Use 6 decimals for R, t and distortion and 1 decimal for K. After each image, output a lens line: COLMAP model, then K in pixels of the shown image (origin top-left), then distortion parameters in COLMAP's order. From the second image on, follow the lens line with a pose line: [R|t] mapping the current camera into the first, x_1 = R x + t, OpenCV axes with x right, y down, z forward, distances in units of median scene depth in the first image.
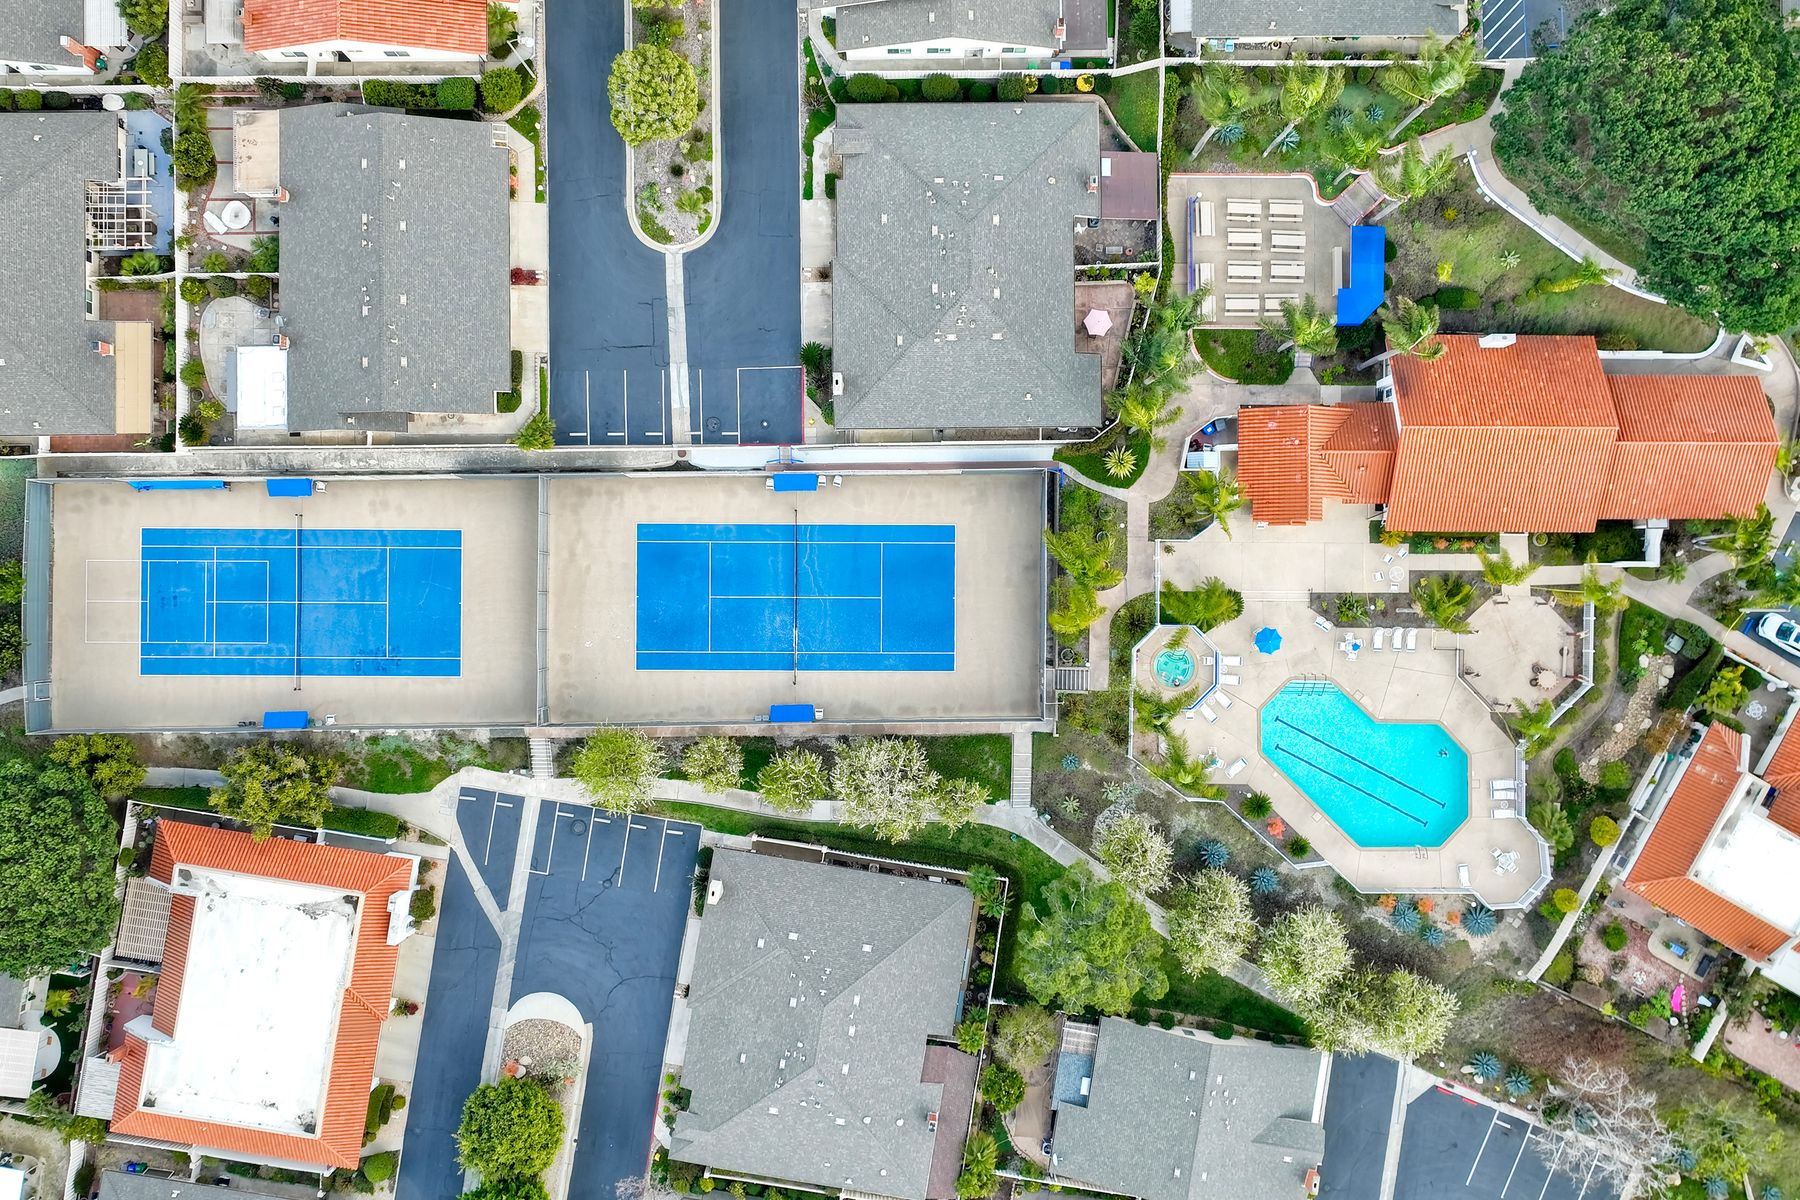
lens RADIAL K [[1495.5, 0, 894.7], [0, 1495.5, 604.5], [0, 0, 1]] dist [0.006628, -0.004300]
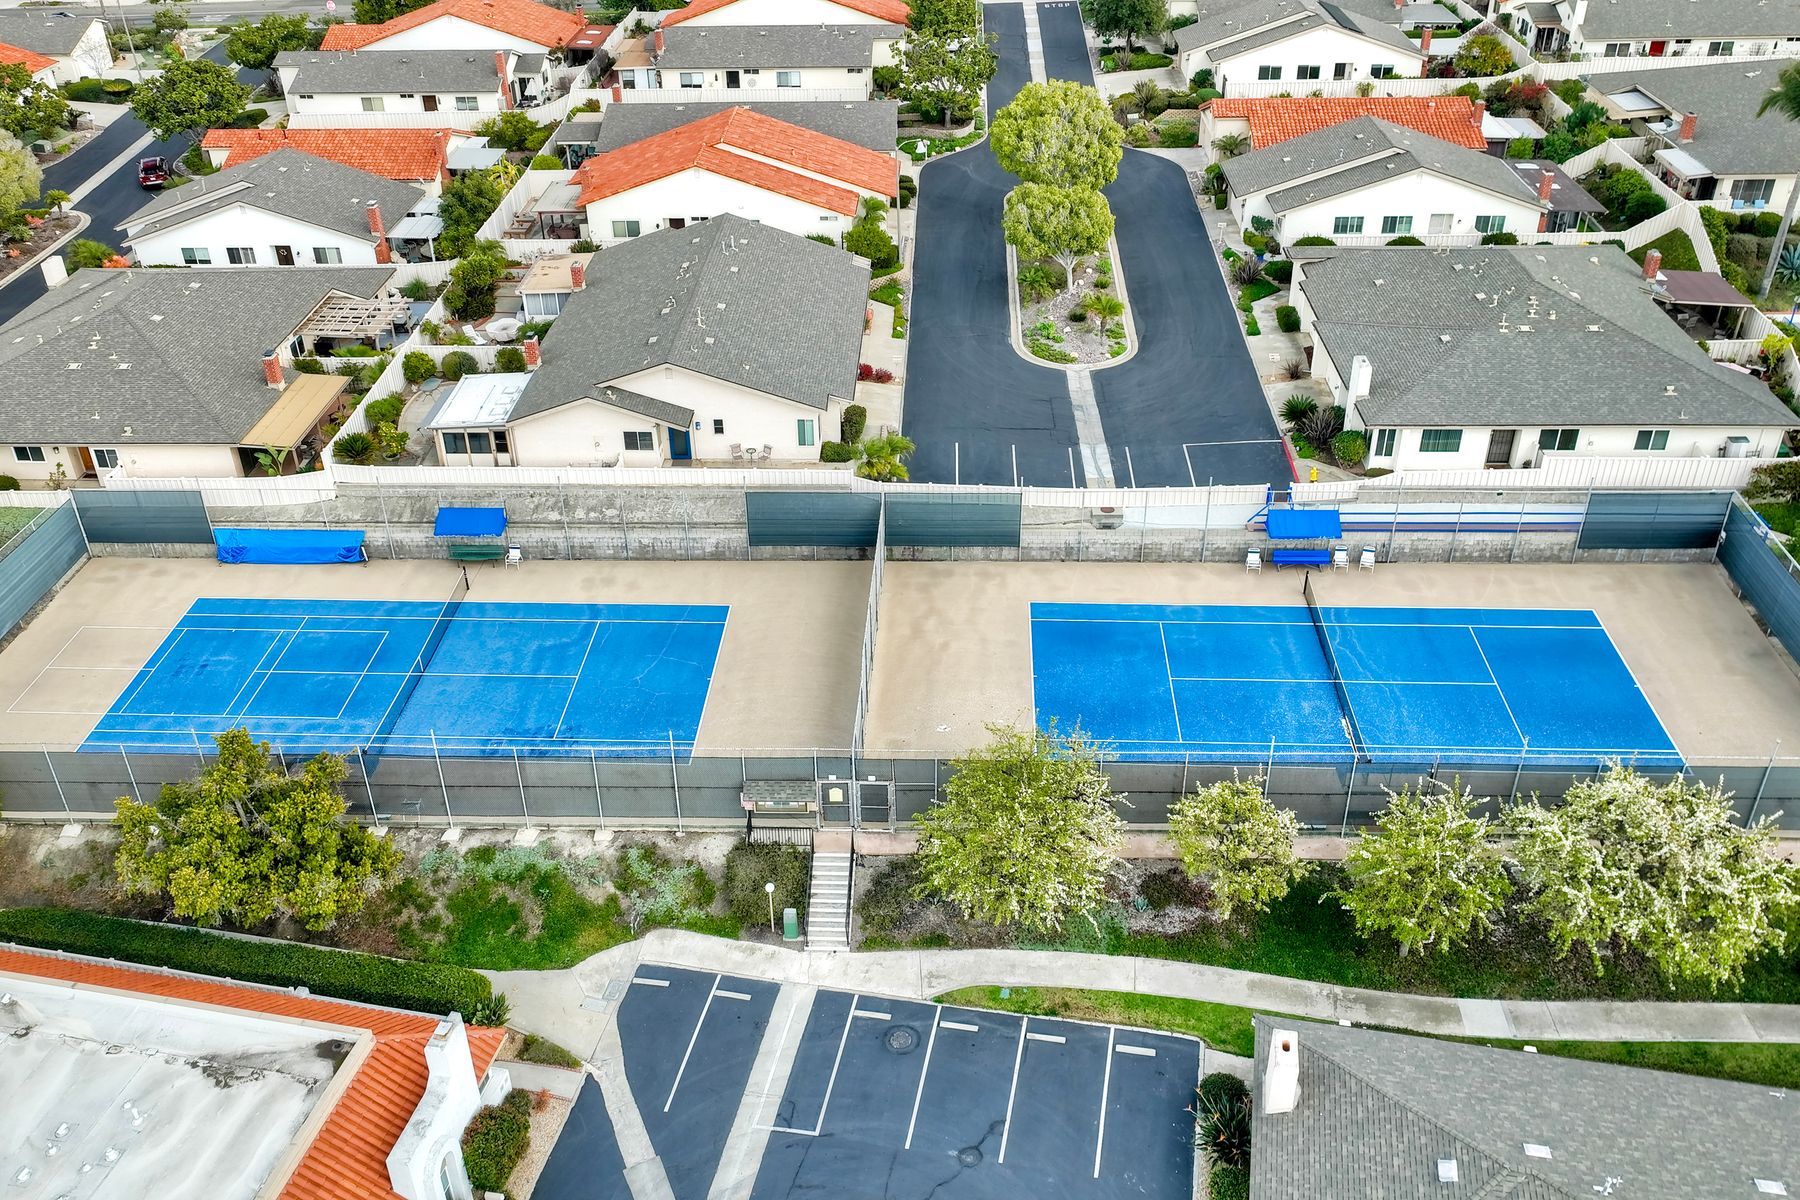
lens RADIAL K [[1531.1, 0, 889.2], [0, 1531.1, 606.5], [0, 0, 1]] dist [0.006542, 0.010319]
pose [[0.998410, 0.002550, -0.056313, -0.195389], [-0.048363, 0.551978, -0.832455, 0.448209], [0.028961, 0.833855, 0.551224, 0.678770]]
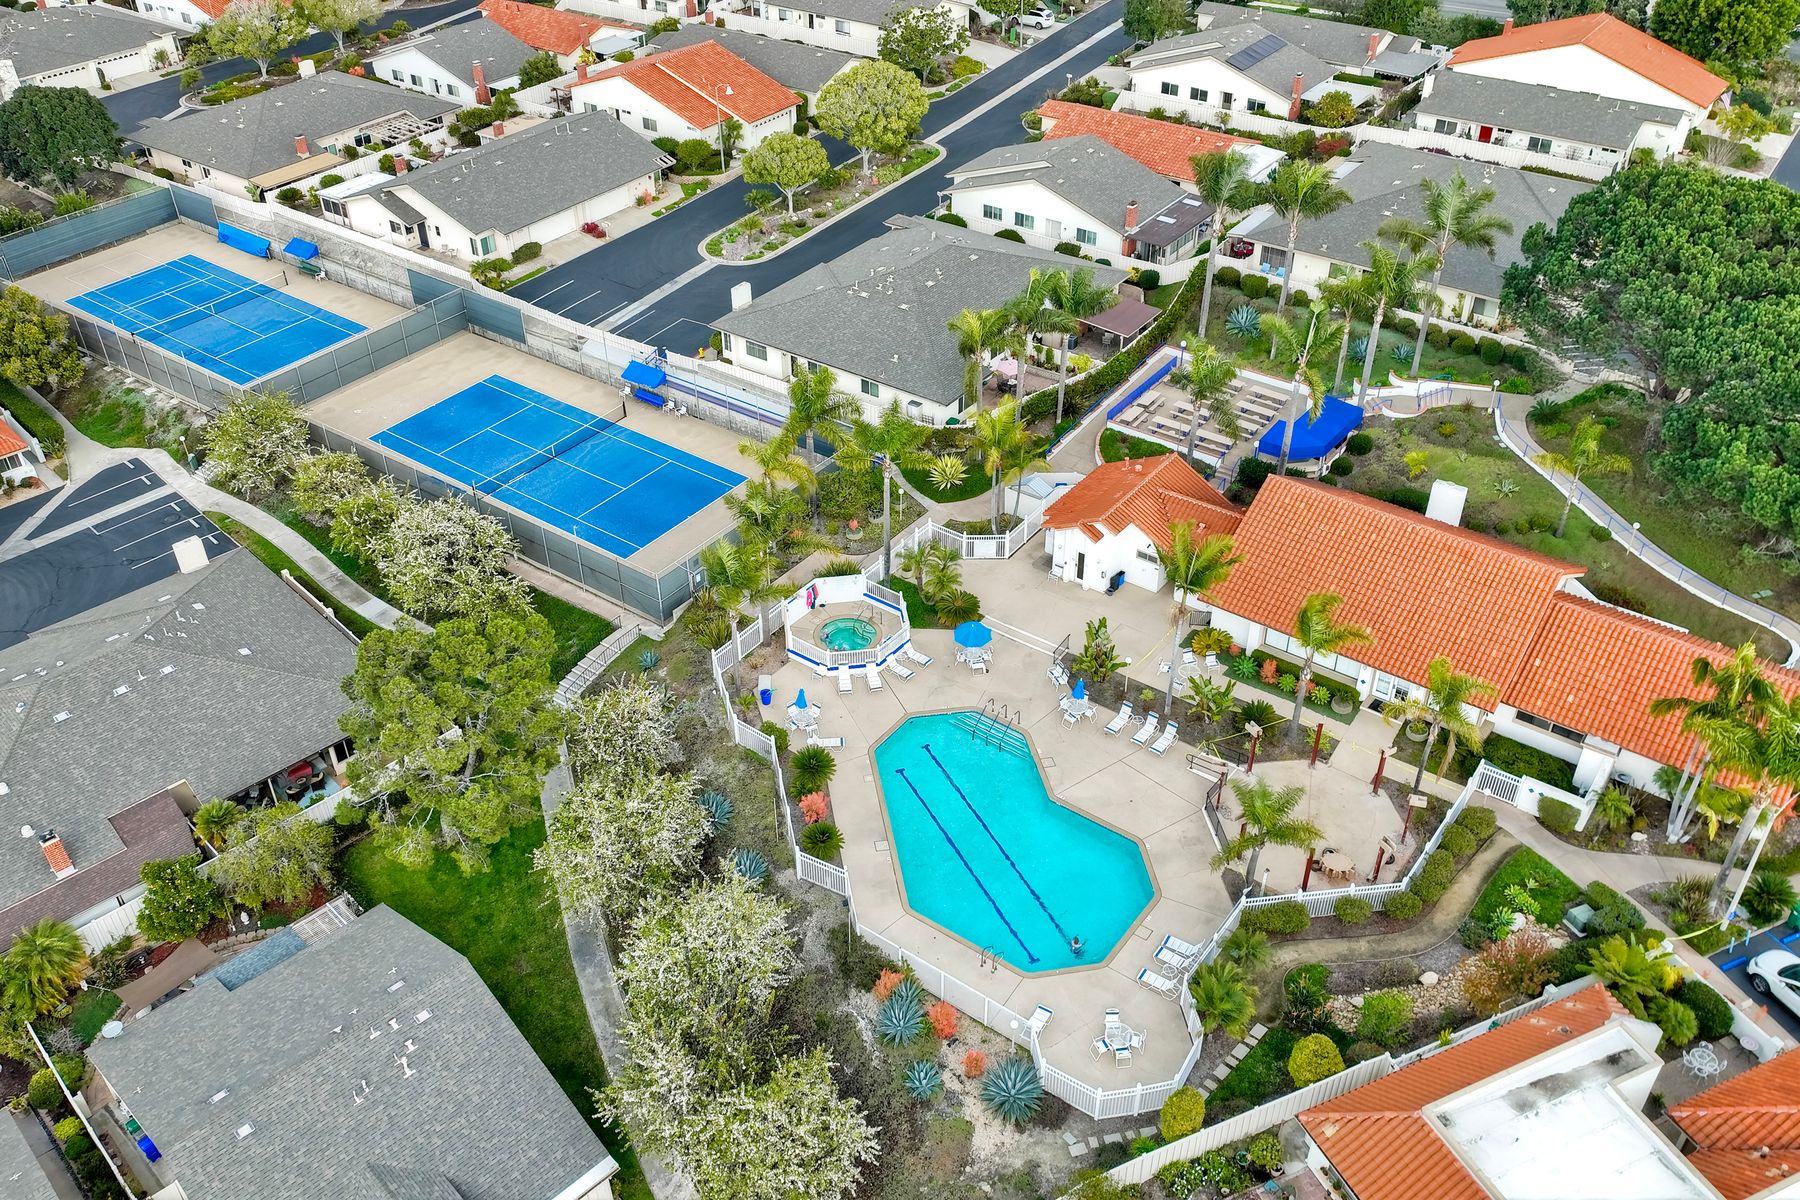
lens RADIAL K [[1495.5, 0, 894.7], [0, 1495.5, 604.5], [0, 0, 1]] dist [0.006628, -0.004300]
pose [[0.803454, 0.337484, -0.490475, 0.546789], [-0.594698, 0.493964, -0.634298, 0.471059], [0.028211, 0.801314, 0.597579, 0.565116]]
